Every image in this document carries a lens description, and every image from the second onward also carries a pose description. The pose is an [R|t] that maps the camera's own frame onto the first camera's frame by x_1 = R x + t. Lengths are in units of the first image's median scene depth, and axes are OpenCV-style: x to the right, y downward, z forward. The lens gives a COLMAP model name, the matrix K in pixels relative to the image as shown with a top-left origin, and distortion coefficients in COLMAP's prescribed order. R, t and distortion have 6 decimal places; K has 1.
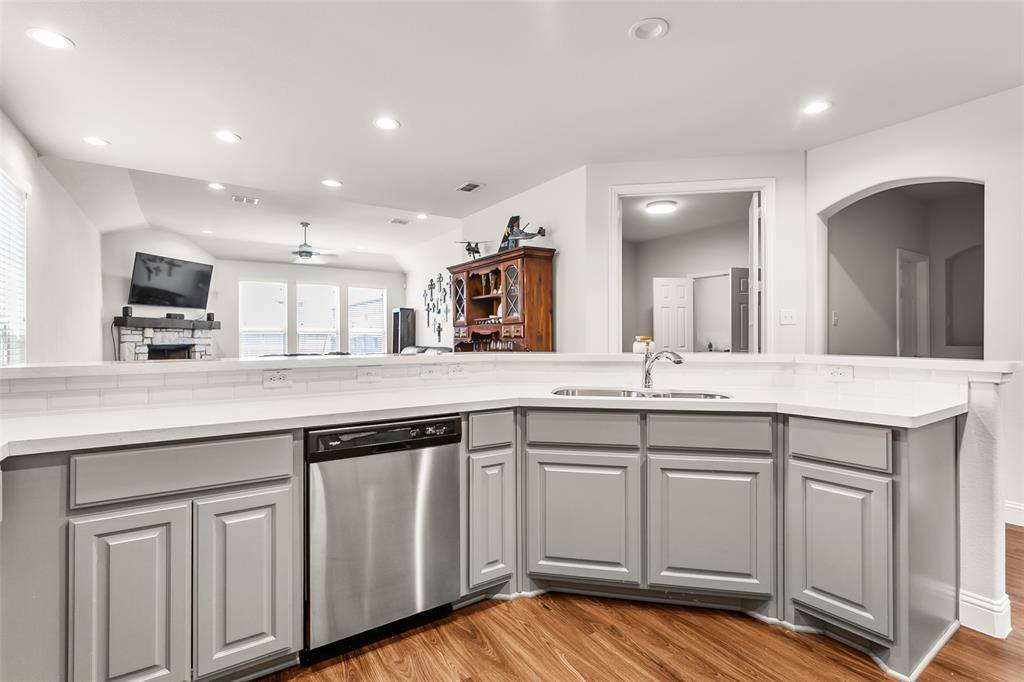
lens RADIAL K [[485.9, 0, 511.7], [0, 485.9, 337.1], [0, 0, 1]] dist [-0.000578, 0.001101]
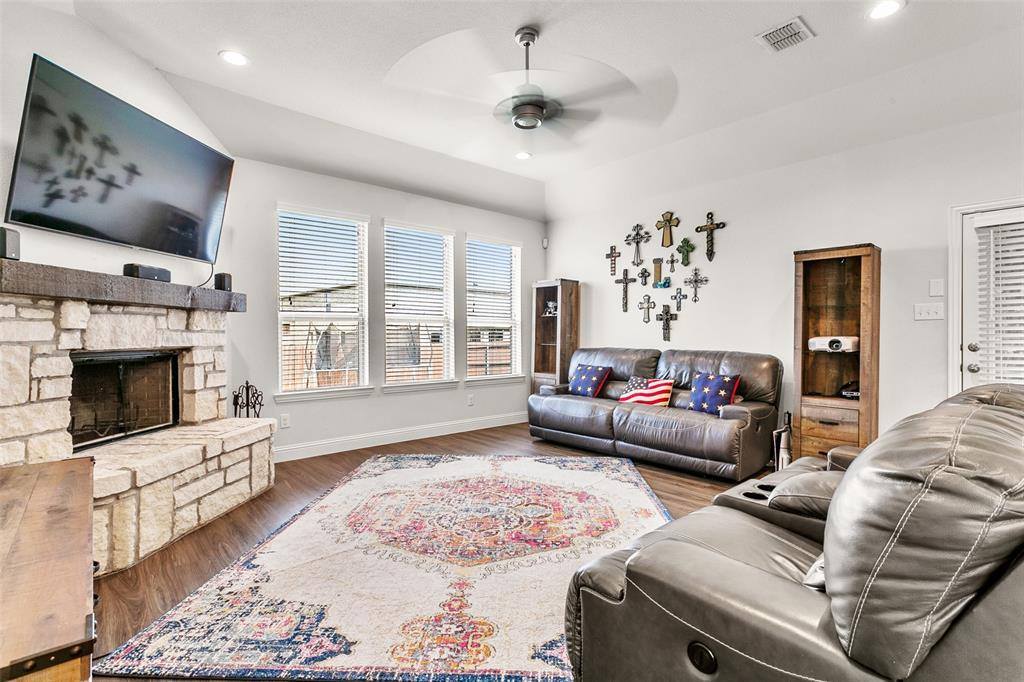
lens RADIAL K [[485.9, 0, 515.0], [0, 485.9, 330.7], [0, 0, 1]] dist [-0.000578, 0.001101]
pose [[0.990368, 0.001214, 0.138452, -0.496497], [-0.000679, 0.999992, -0.003914, 0.002697], [-0.138456, 0.003783, 0.990361, 0.630355]]
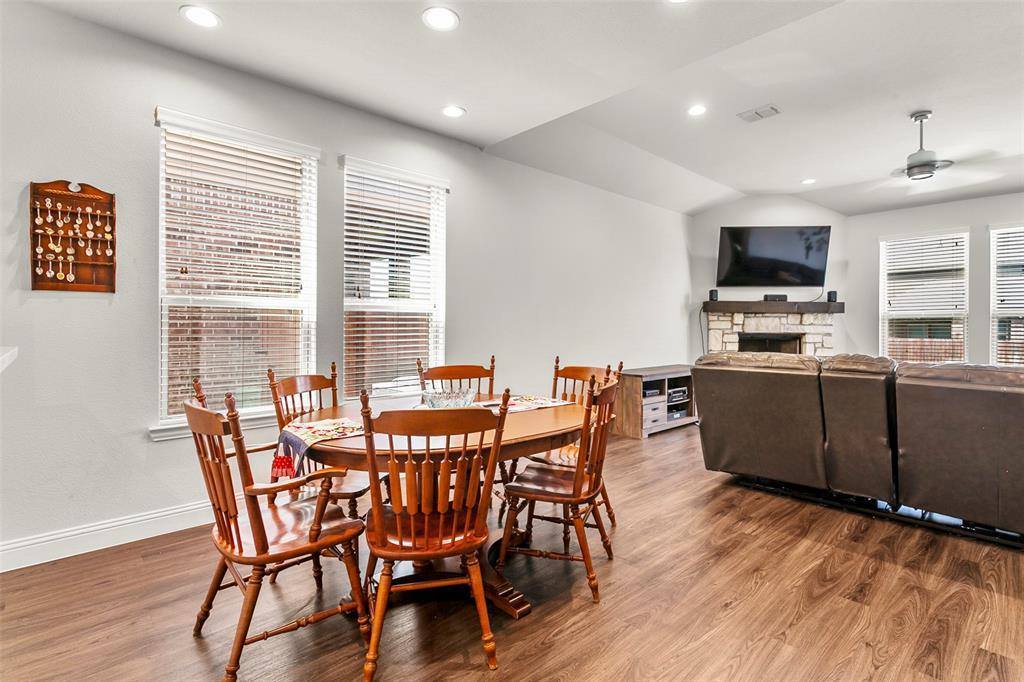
lens RADIAL K [[485.9, 0, 497.0], [0, 485.9, 328.6], [0, 0, 1]] dist [-0.000578, 0.001101]
pose [[0.158161, 0.011528, -0.987346, 0.033353], [-0.002322, 0.999933, 0.011303, -0.000072], [0.987411, 0.000505, 0.158178, 0.447231]]
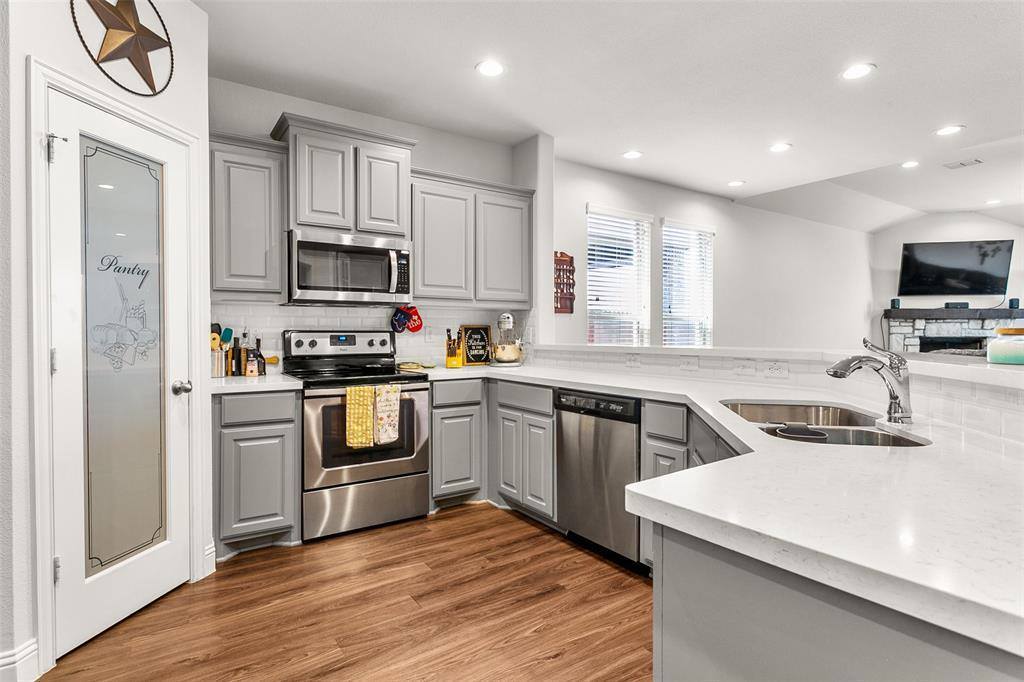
lens RADIAL K [[508.2, 0, 504.3], [0, 508.2, 339.5], [0, 0, 1]] dist [-0.004774, 0.001087]
pose [[0.009563, 0.018042, -0.999791, 0.256429], [0.004659, 0.999826, 0.018088, -0.000694], [0.999943, -0.004831, 0.009477, 0.164585]]
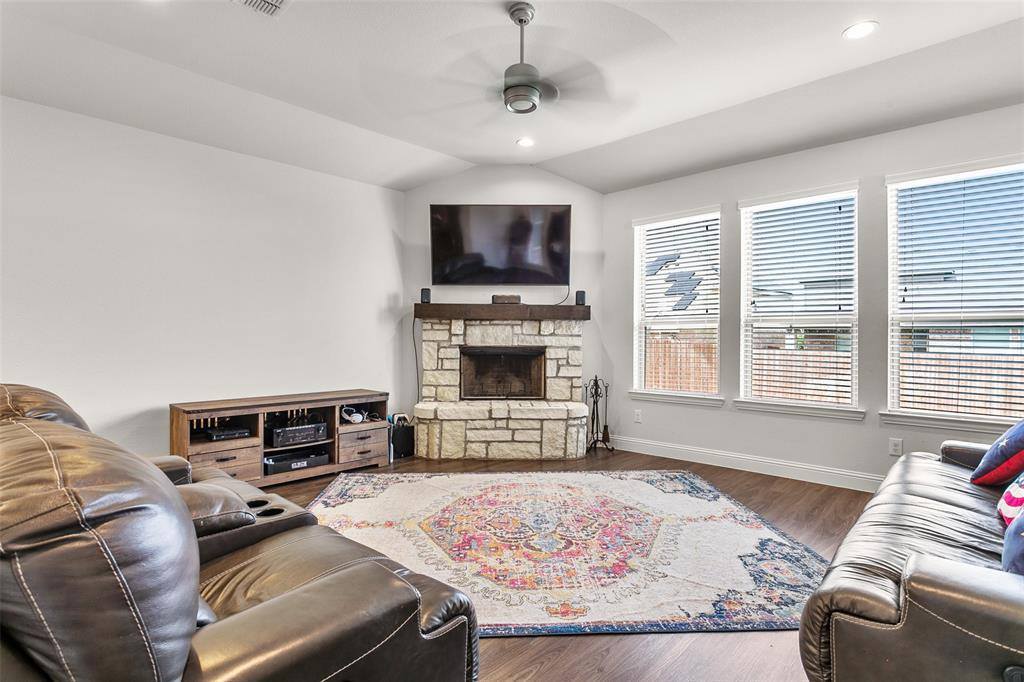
lens RADIAL K [[508.2, 0, 504.0], [0, 508.2, 337.4], [0, 0, 1]] dist [-0.004774, 0.001087]
pose [[0.225504, 0.000441, -0.974242, -0.079015], [-0.002251, 0.999997, -0.000069, 0.004580], [0.974240, 0.002209, 0.225505, 0.917071]]
